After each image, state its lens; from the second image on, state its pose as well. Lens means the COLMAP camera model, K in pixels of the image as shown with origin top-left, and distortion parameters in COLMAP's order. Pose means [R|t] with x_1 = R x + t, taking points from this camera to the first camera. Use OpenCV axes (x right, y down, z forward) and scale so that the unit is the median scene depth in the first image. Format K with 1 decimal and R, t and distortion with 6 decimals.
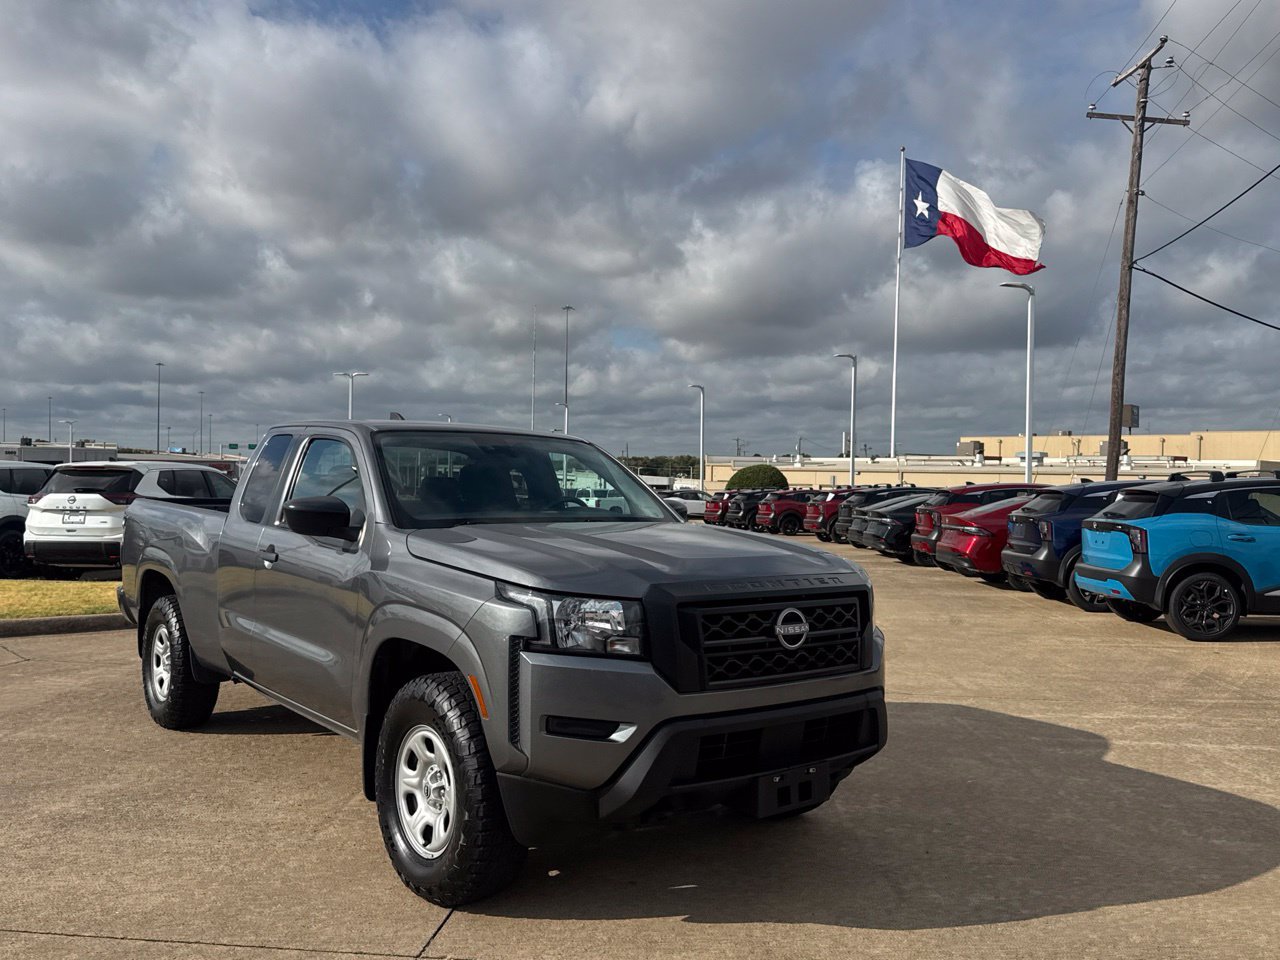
lens RADIAL K [[1049.2, 0, 630.6], [0, 1049.2, 480.9], [0, 0, 1]] dist [0.071869, -0.103247]
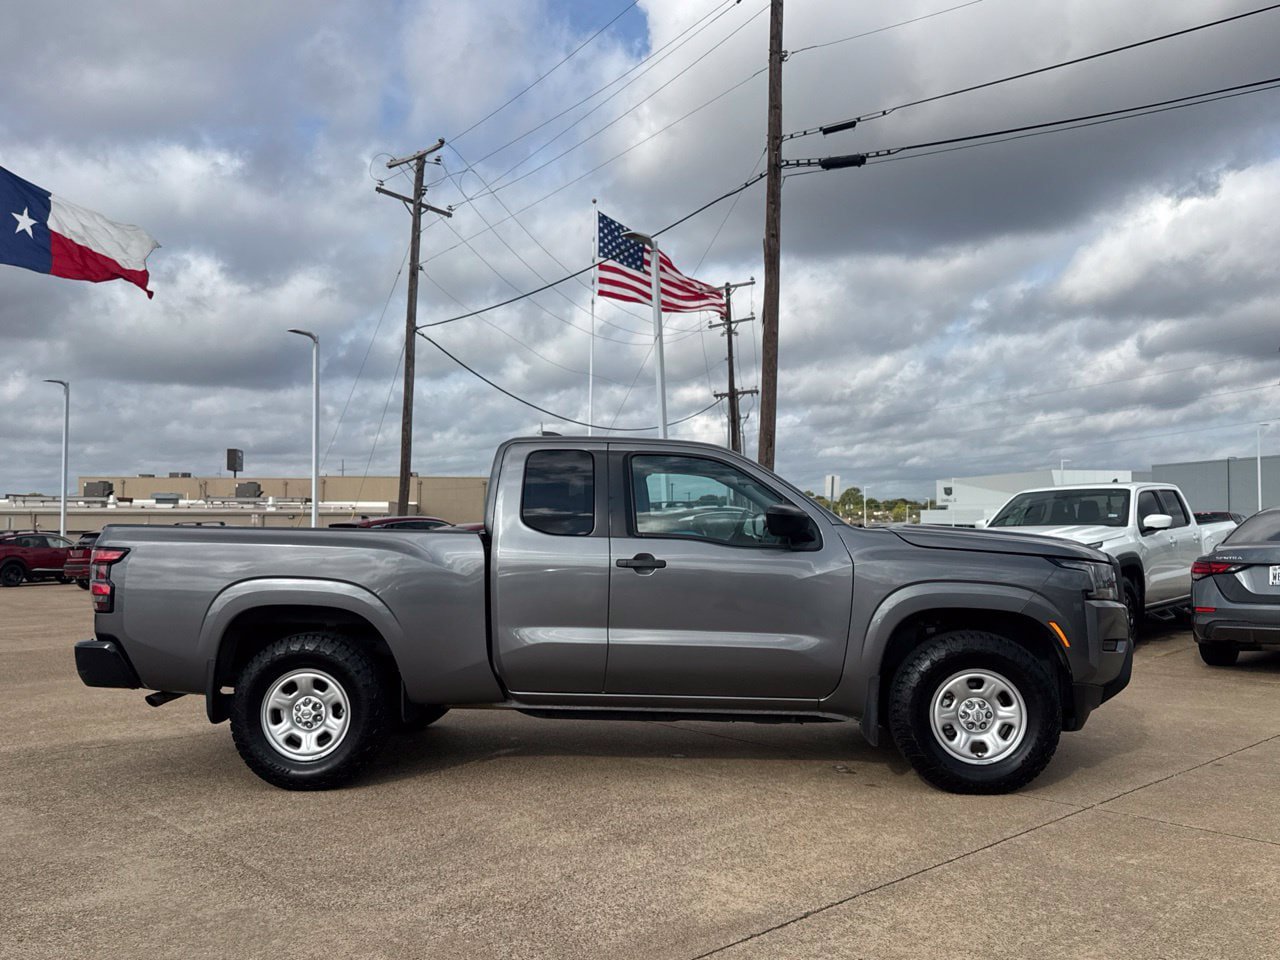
lens RADIAL K [[1048.4, 0, 643.9], [0, 1048.4, 495.6], [0, 0, 1]] dist [0.082212, -0.126594]
pose [[0.669634, 0.005915, 0.742668, -1.177702], [0.014323, 0.999679, -0.020876, 0.027442], [-0.742553, 0.024616, 0.669335, 0.322049]]
